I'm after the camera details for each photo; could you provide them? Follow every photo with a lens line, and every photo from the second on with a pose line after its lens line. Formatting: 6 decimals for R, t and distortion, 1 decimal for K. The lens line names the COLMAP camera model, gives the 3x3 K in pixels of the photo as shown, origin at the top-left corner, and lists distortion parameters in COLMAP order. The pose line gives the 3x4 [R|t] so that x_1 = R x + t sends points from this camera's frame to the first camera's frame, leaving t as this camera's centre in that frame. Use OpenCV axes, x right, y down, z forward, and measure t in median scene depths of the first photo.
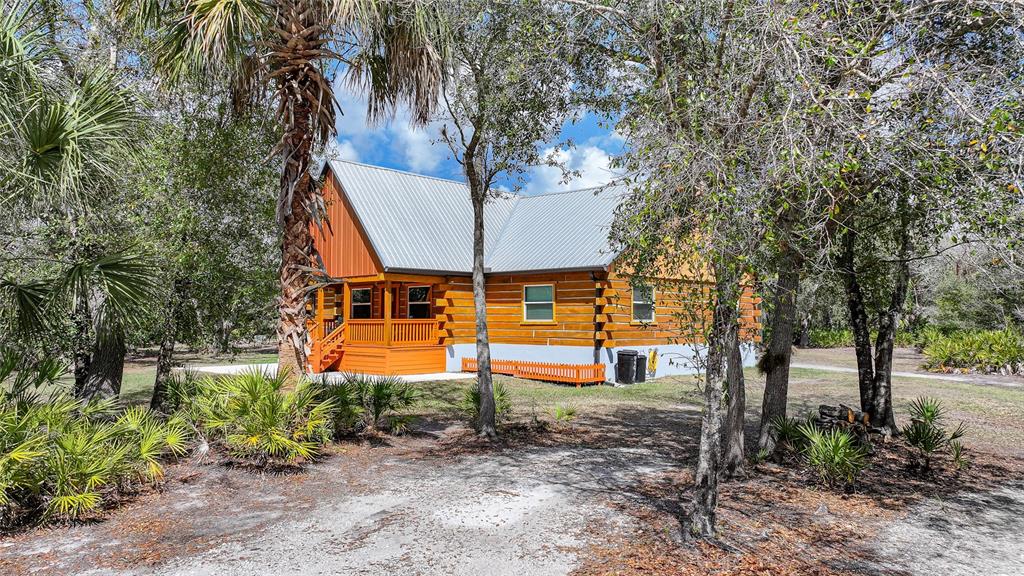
lens RADIAL K [[725.7, 0, 515.0], [0, 725.7, 289.7], [0, 0, 1]] dist [-0.006681, 0.019315]
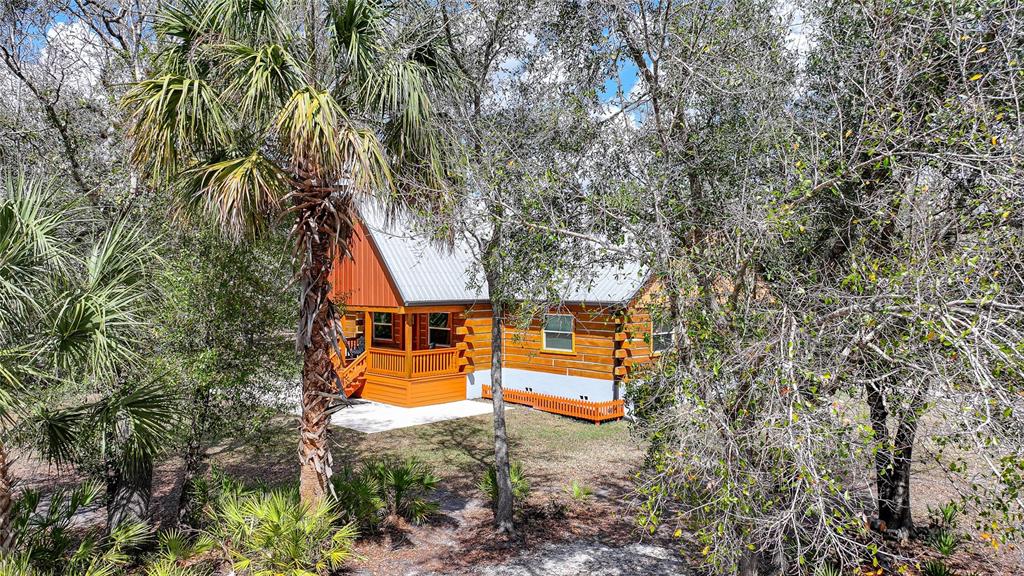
lens RADIAL K [[725.7, 0, 515.3], [0, 725.7, 283.7], [0, 0, 1]] dist [-0.006681, 0.019315]
pose [[0.999568, -0.001382, -0.029341, 0.005529], [0.002739, 0.998927, 0.046229, -0.177996], [0.029246, -0.046289, 0.998500, -0.000746]]
